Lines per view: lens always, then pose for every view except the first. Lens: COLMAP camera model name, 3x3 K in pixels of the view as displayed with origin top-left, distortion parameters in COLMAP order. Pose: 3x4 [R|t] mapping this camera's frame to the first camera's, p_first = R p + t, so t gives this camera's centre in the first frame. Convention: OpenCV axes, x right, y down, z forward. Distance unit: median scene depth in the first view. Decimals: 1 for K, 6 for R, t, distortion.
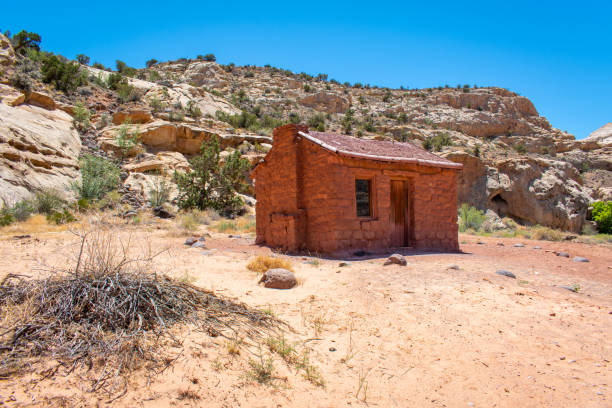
lens RADIAL K [[413.8, 0, 305.3], [0, 413.8, 196.7], [0, 0, 1]] dist [0.025334, -0.000748]
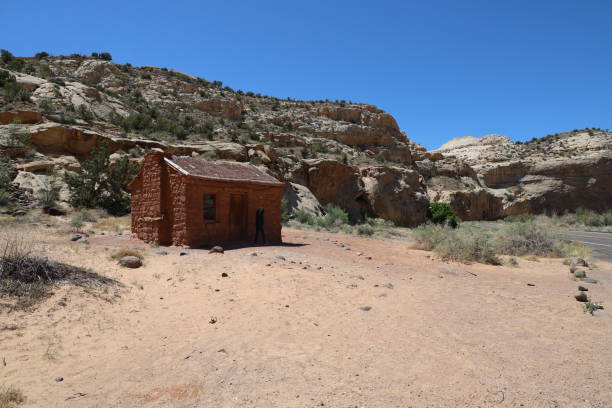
lens RADIAL K [[413.8, 0, 305.3], [0, 413.8, 196.7], [0, 0, 1]] dist [0.025334, -0.000748]
pose [[0.977427, 0.017495, 0.210547, 0.050478], [-0.021901, 0.999587, 0.018612, -0.020612], [-0.210134, -0.022803, 0.977407, -0.144719]]
